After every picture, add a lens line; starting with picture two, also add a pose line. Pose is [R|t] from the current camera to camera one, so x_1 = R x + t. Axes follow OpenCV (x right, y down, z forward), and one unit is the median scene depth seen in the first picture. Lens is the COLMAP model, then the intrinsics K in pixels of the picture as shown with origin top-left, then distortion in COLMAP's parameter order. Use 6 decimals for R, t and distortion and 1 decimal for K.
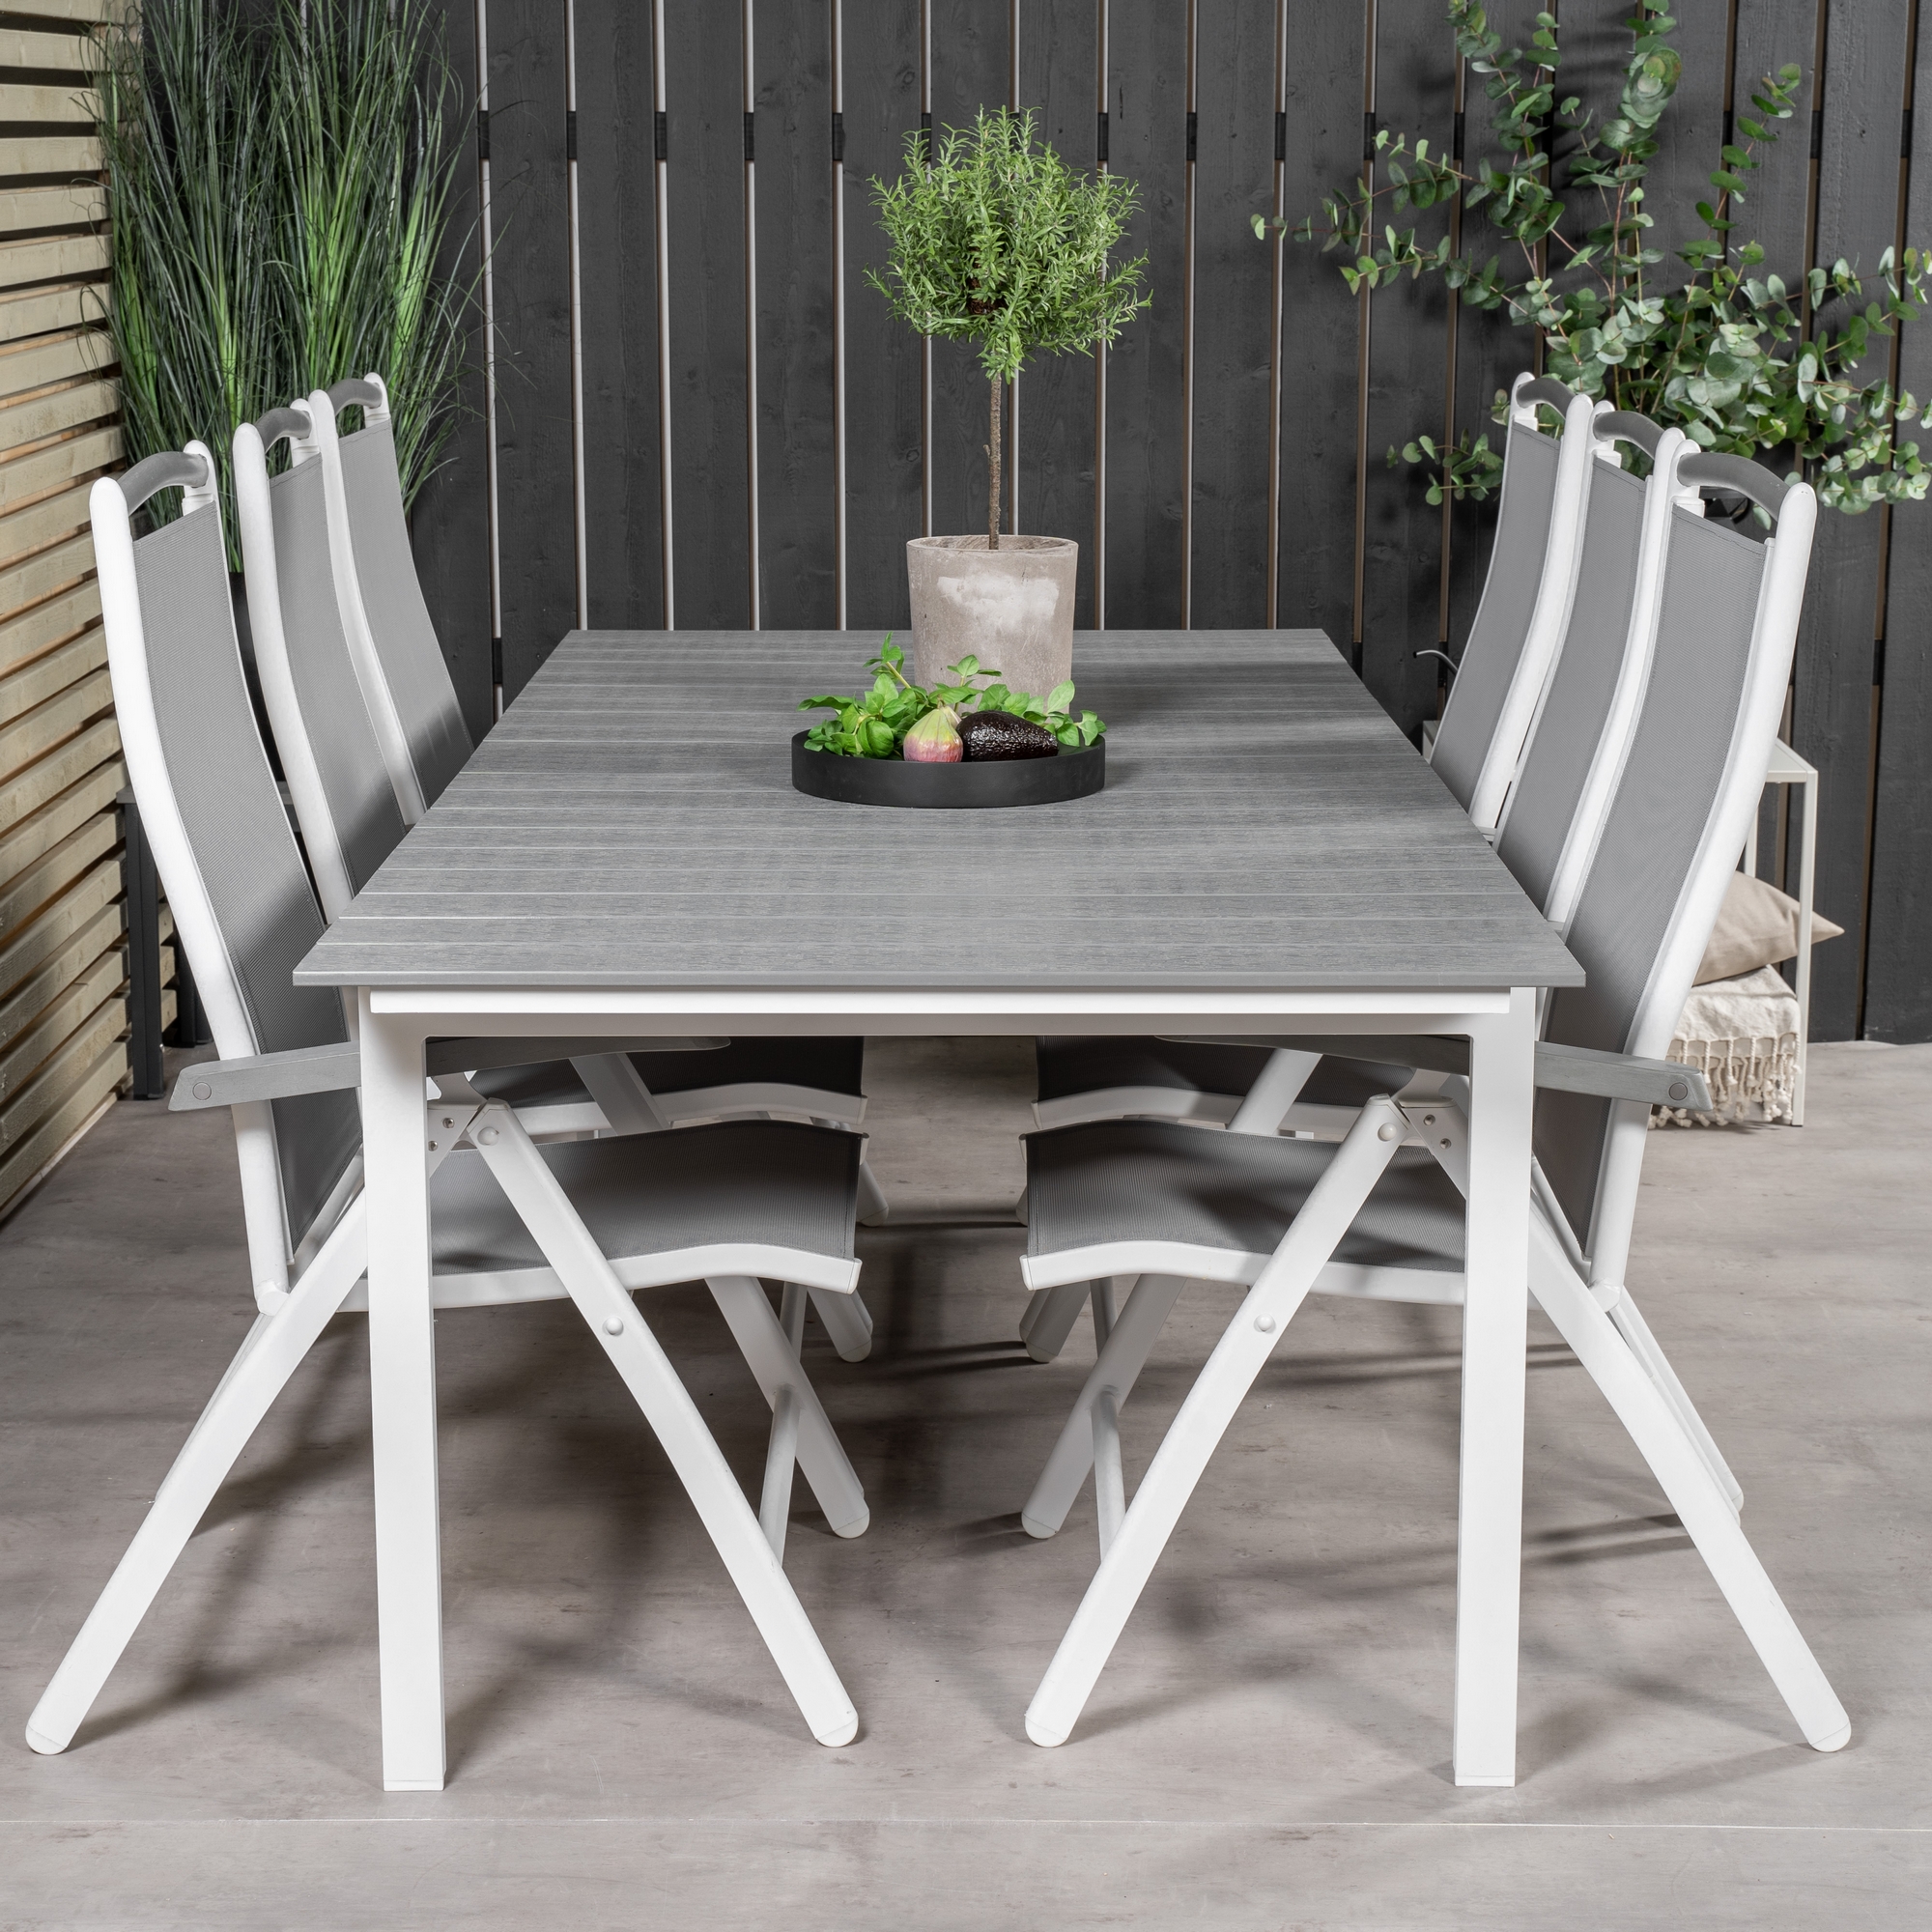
lens RADIAL K [[4090.3, 0, 966.6], [0, 4090.3, 967.6], [0, 0, 1]] dist [0.075571, 0.000000]
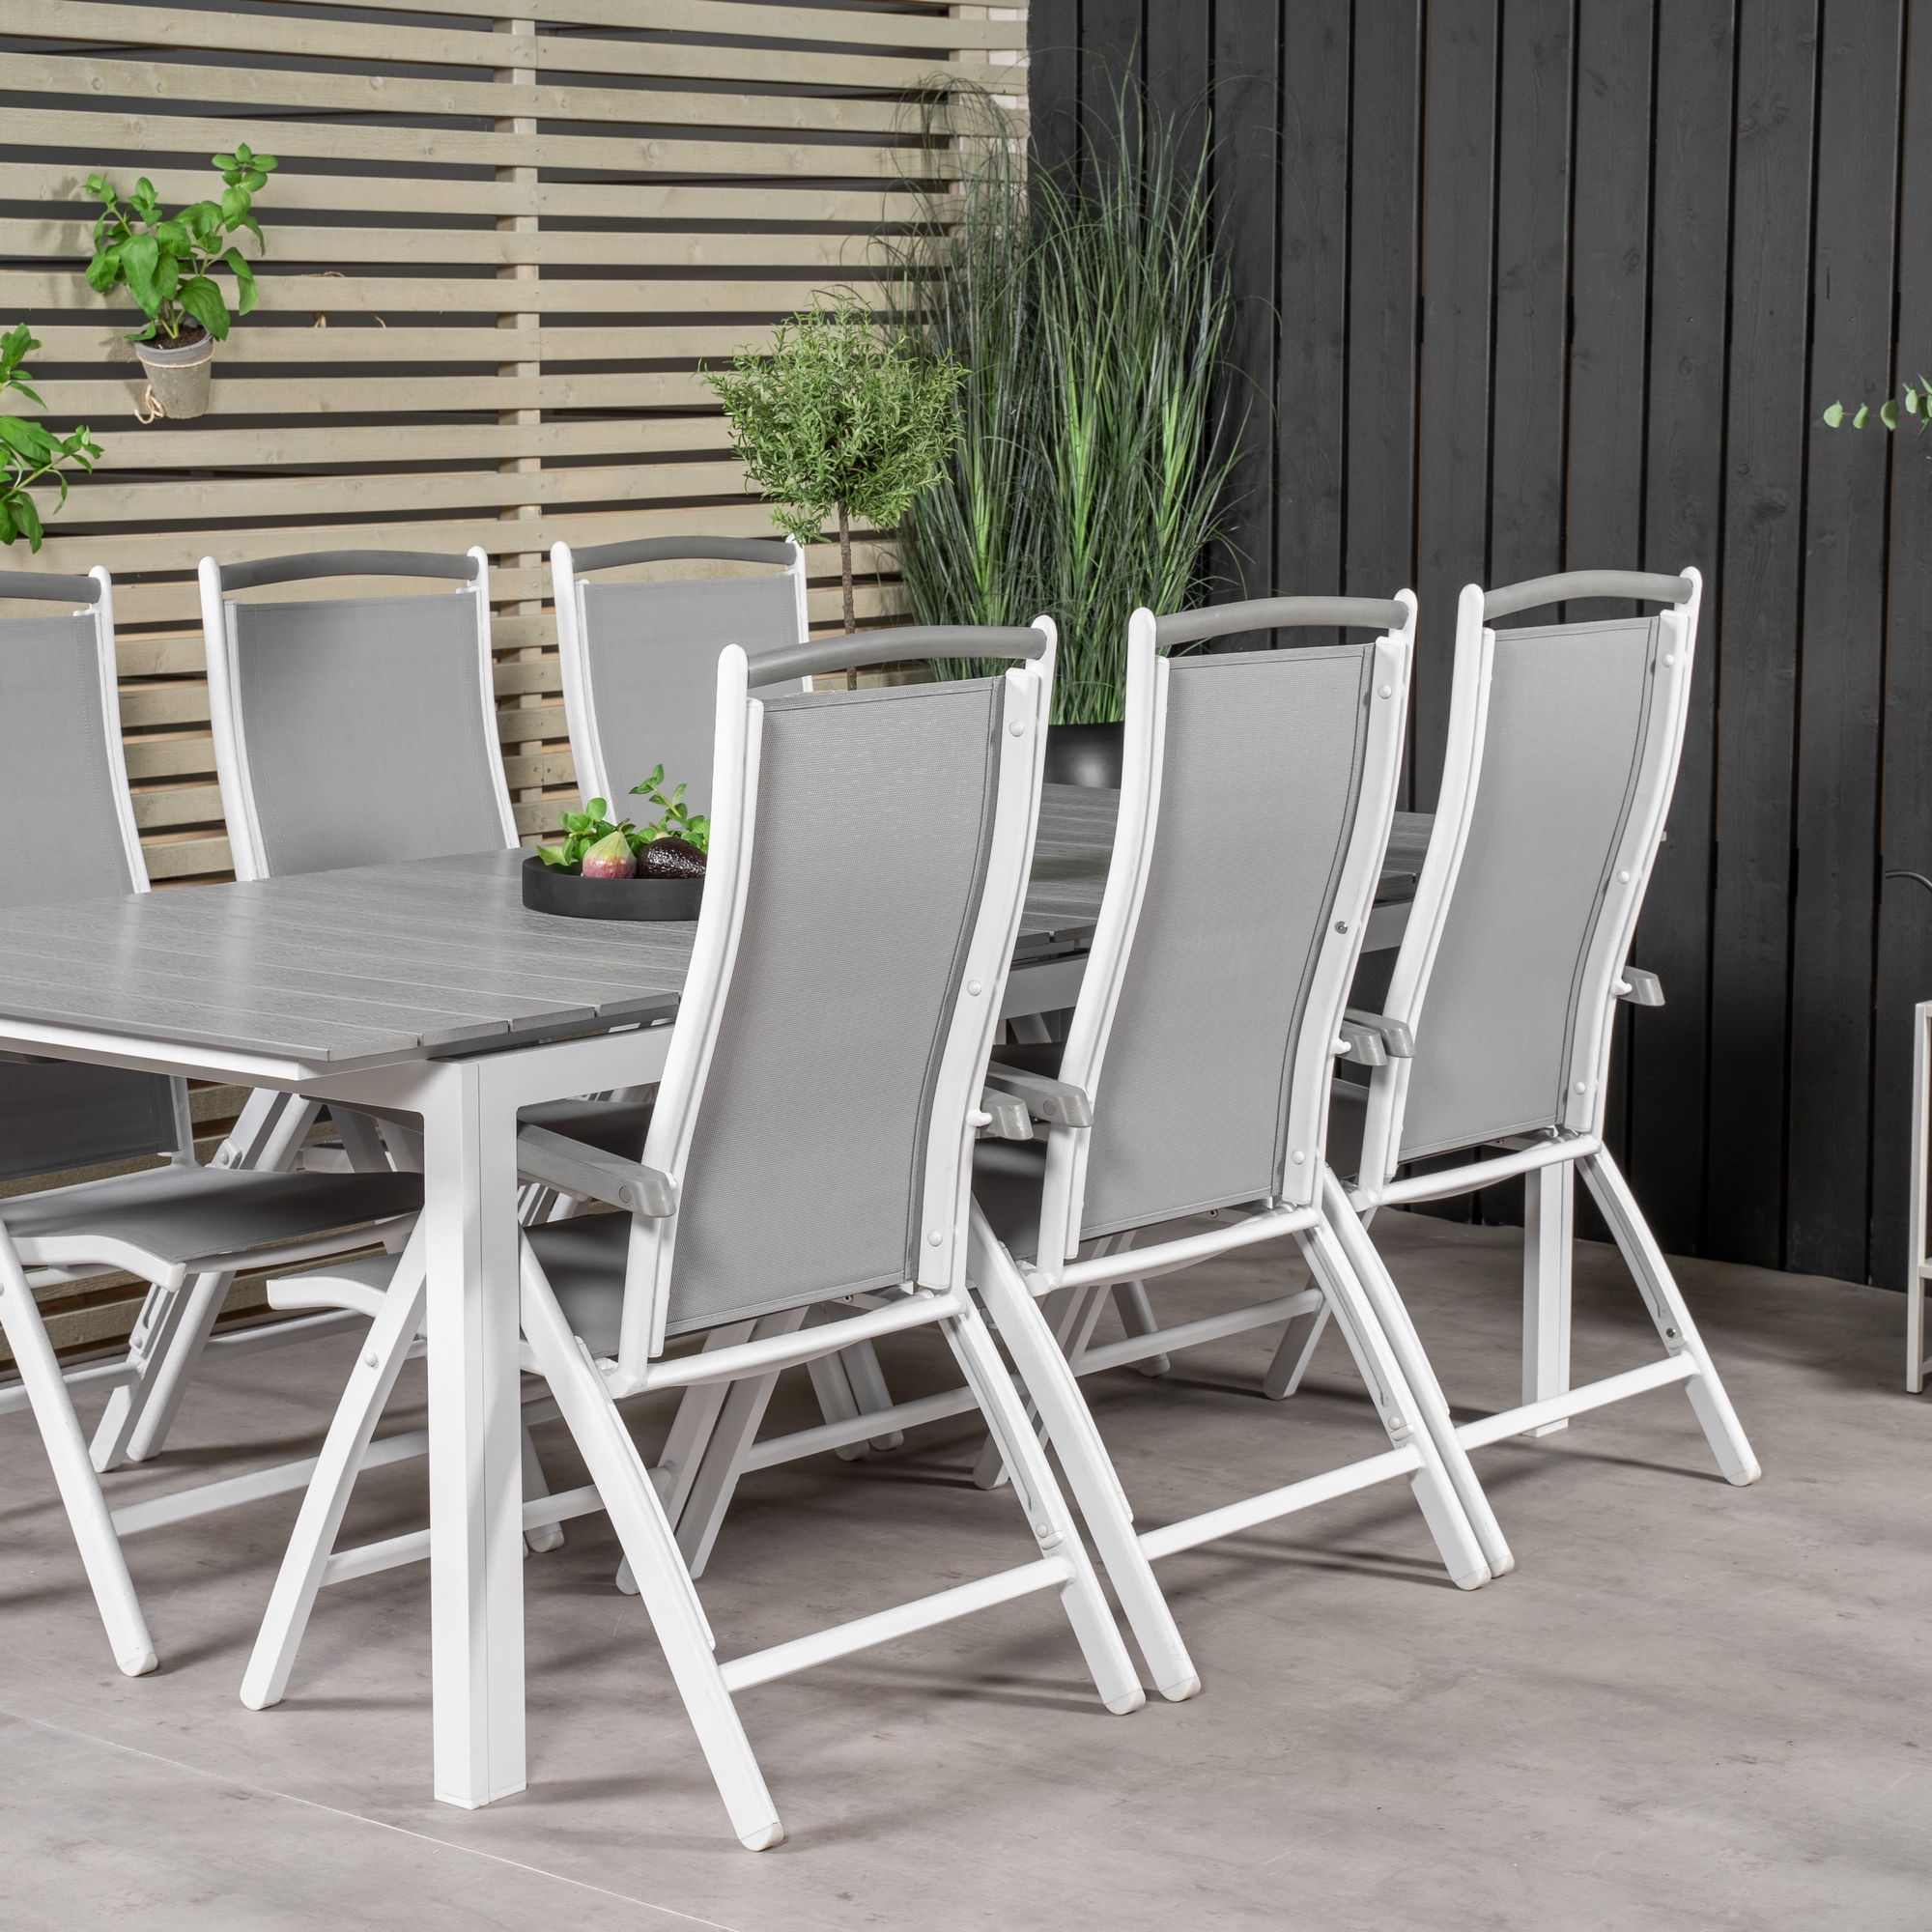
lens RADIAL K [[4646.2, 0, 967.4], [0, 4646.2, 961.5], [0, 0, 1]] dist [0.137345, 0.000000]
pose [[0.771805, 0.088607, -0.629656, 0.815511], [-0.126926, 0.991783, -0.016015, -0.018468], [0.623063, 0.092280, 0.776709, 0.073268]]
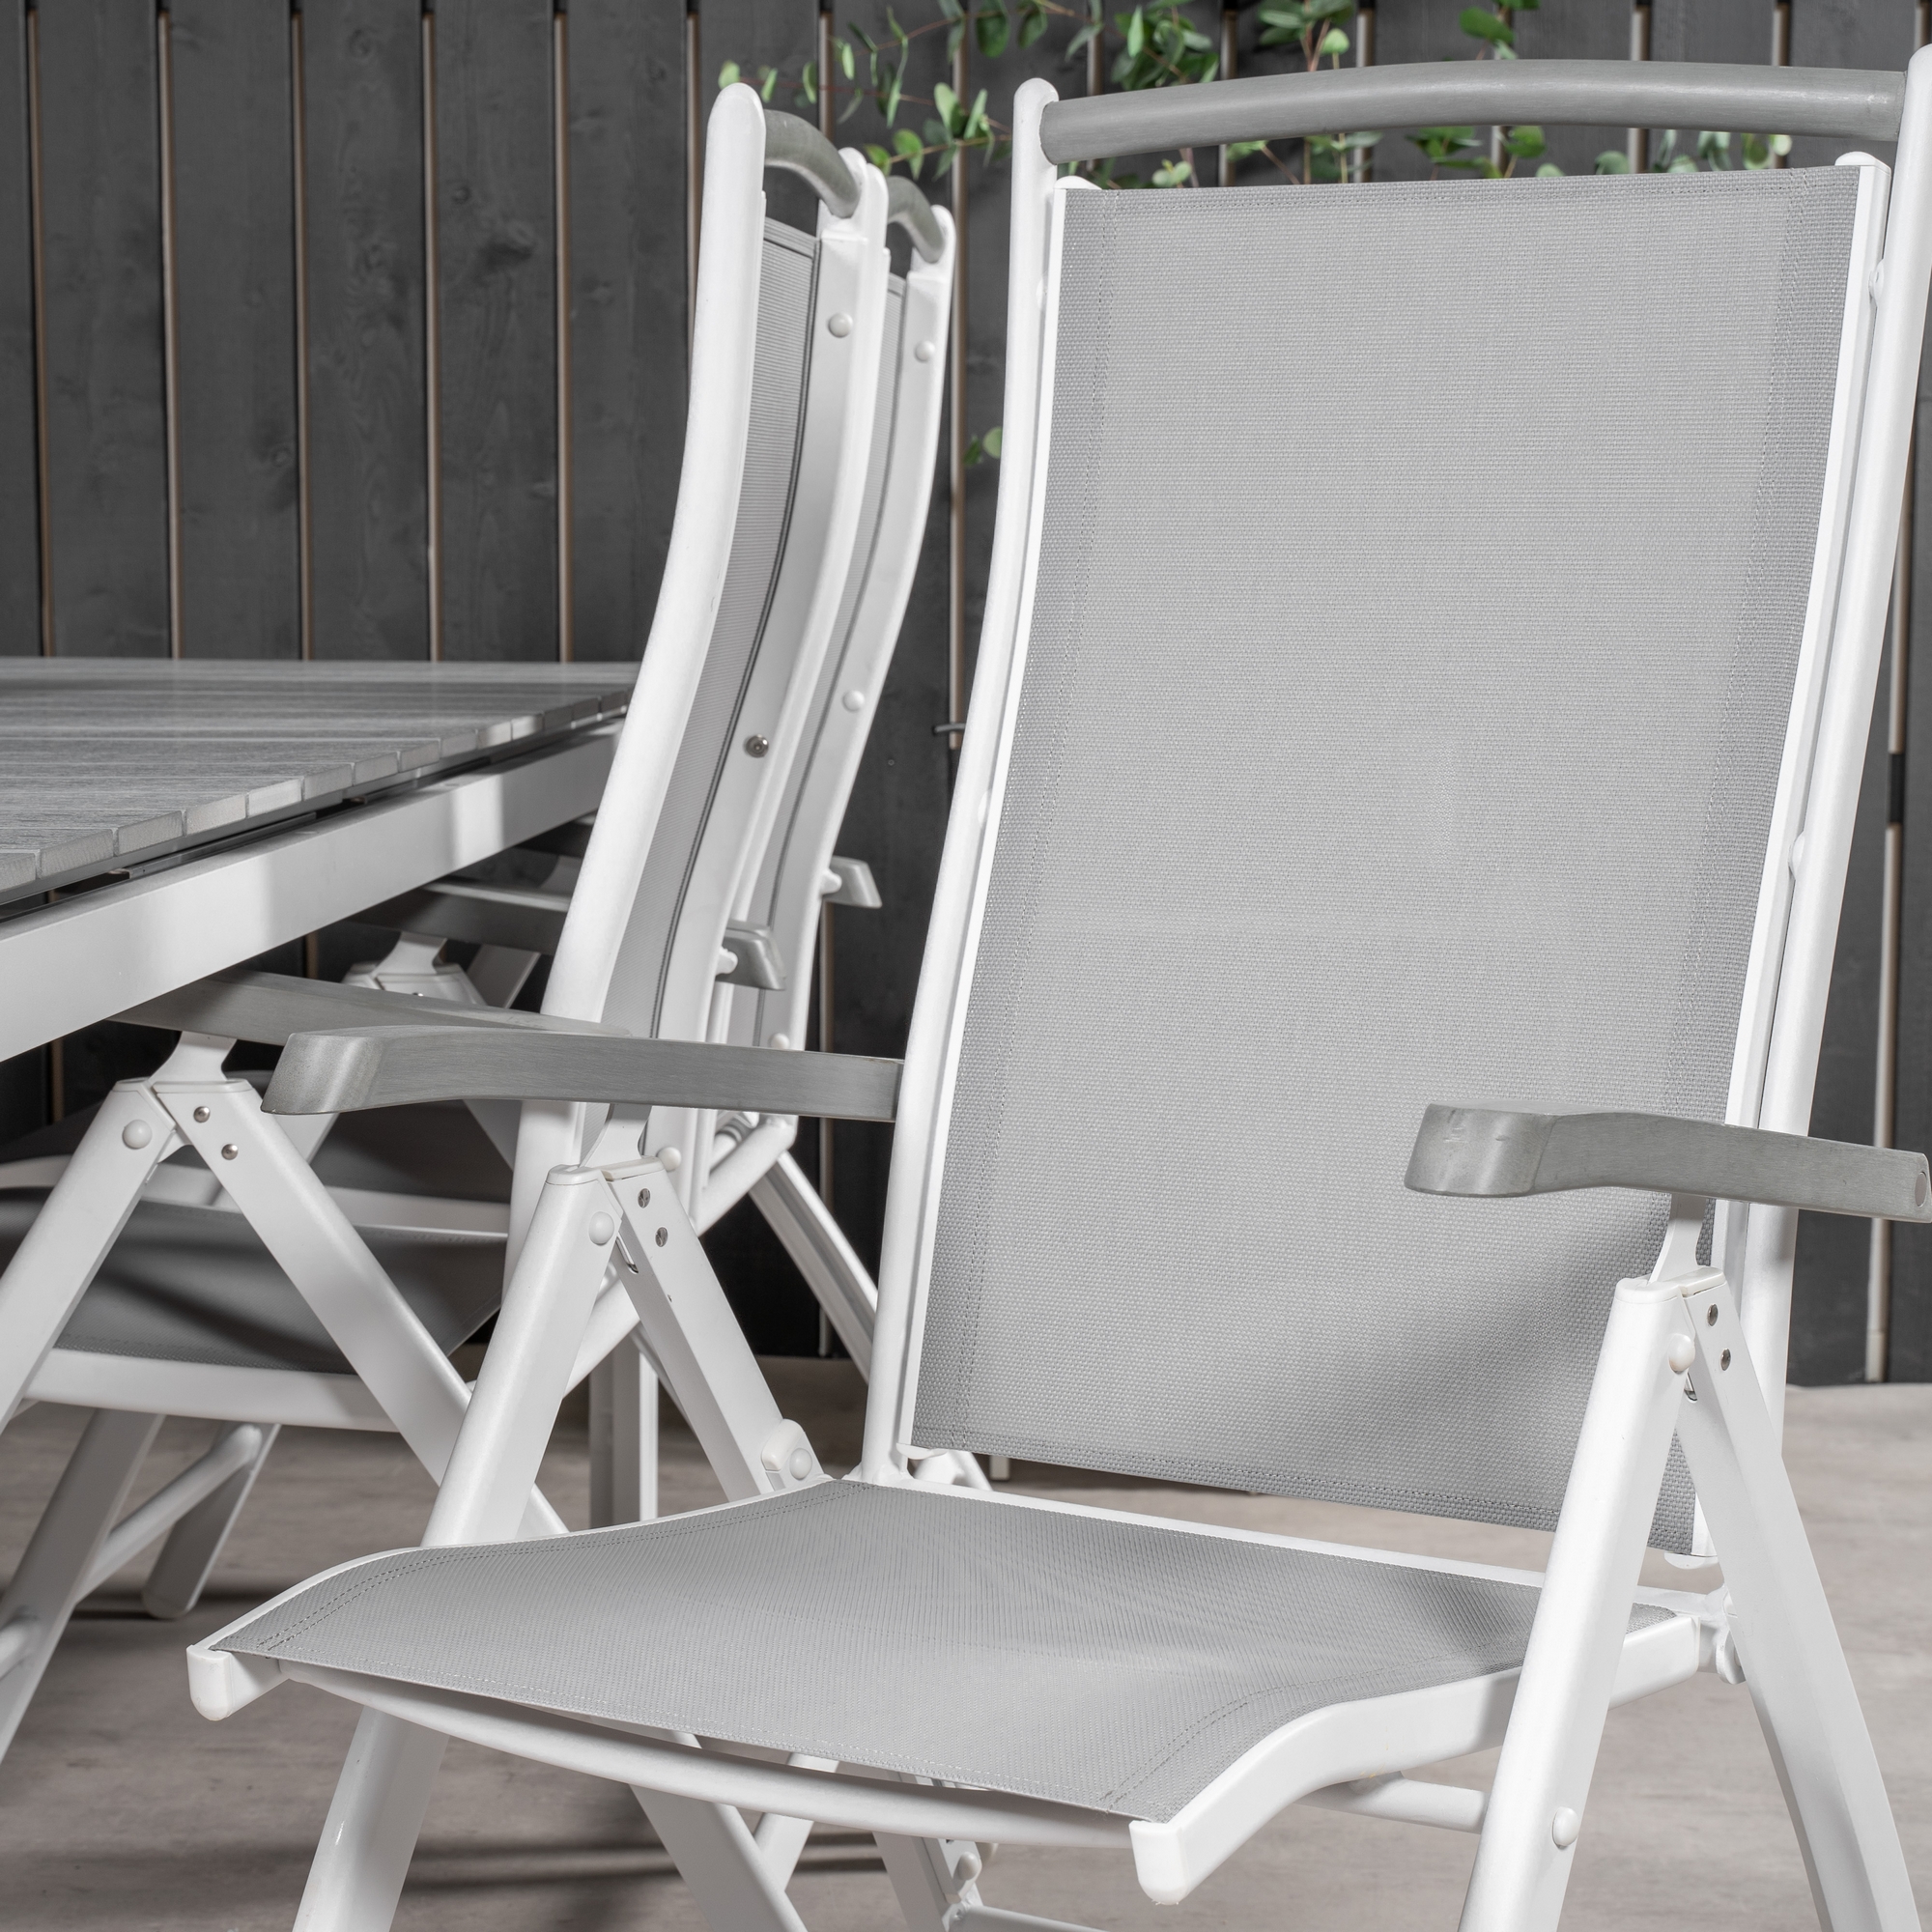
lens RADIAL K [[4698.7, 0, 962.5], [0, 4698.7, 958.4], [0, 0, 1]] dist [0.176035, 0.000000]
pose [[0.995389, 0.013882, -0.094906, 0.243487], [-0.022882, 0.995270, -0.094412, 0.036138], [0.093146, 0.096148, 0.990999, 0.375447]]
